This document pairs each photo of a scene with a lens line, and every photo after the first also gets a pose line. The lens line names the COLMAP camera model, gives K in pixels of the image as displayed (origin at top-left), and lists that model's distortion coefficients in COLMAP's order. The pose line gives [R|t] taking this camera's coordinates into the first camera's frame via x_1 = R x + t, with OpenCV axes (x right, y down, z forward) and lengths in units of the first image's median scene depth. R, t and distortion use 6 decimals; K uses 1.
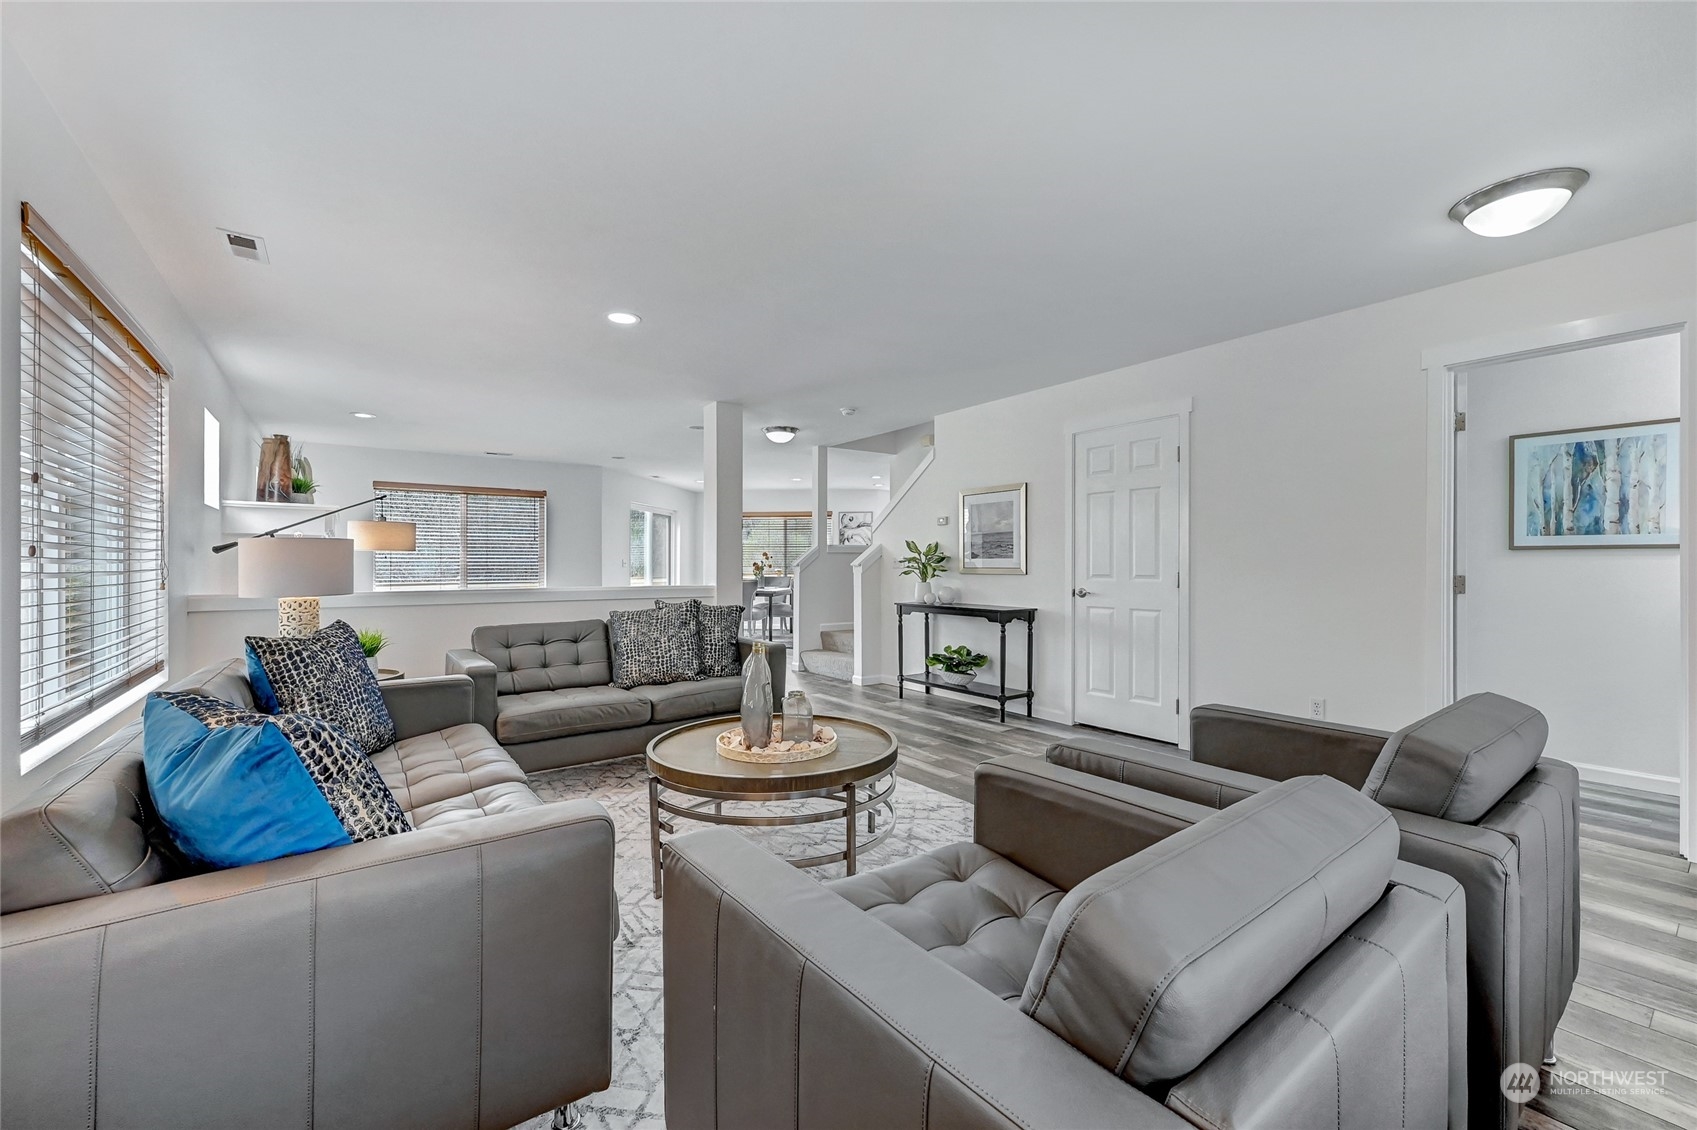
lens RADIAL K [[680.0, 0, 850.6], [0, 680.0, 563.8], [0, 0, 1]] dist [-0.001300, -0.000211]
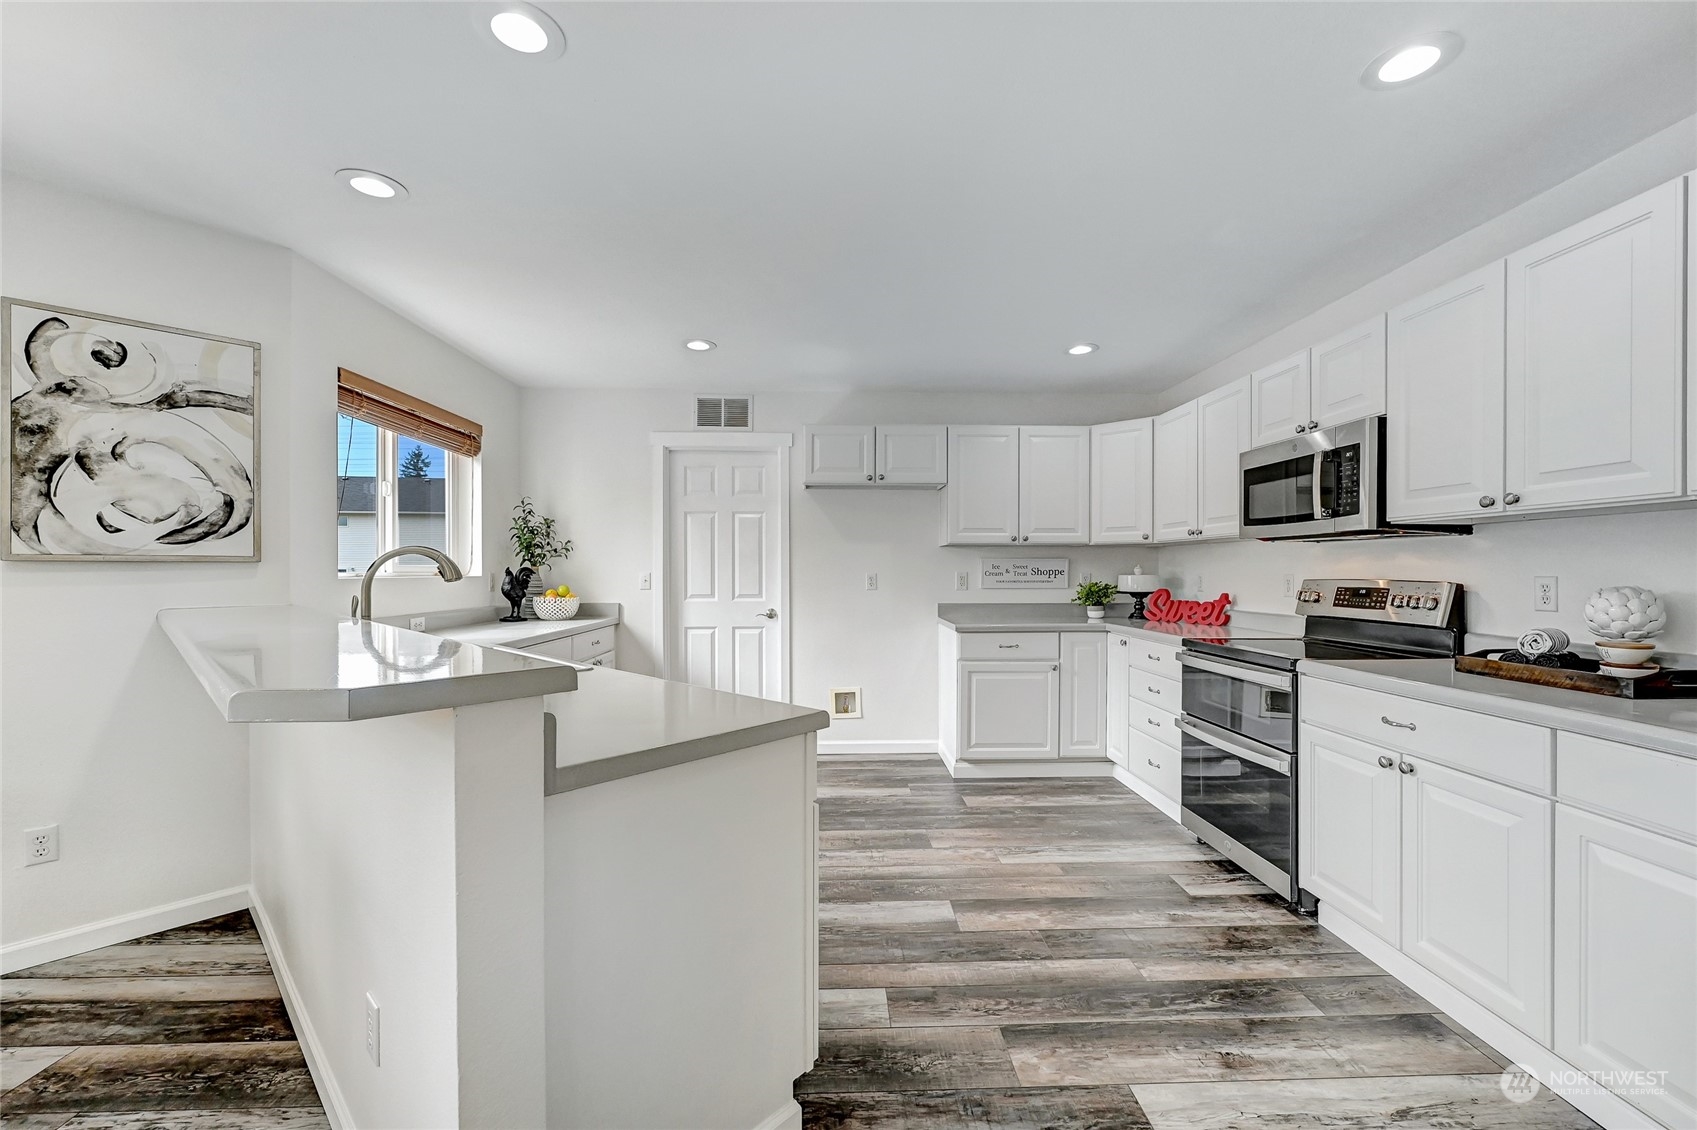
lens RADIAL K [[680.0, 0, 848.5], [0, 680.0, 571.2], [0, 0, 1]] dist [-0.001300, -0.000211]
pose [[0.571926, -0.001179, 0.820304, -0.035437], [0.000310, 0.999999, 0.001221, -0.007322], [-0.820305, -0.000444, 0.571926, 0.731392]]
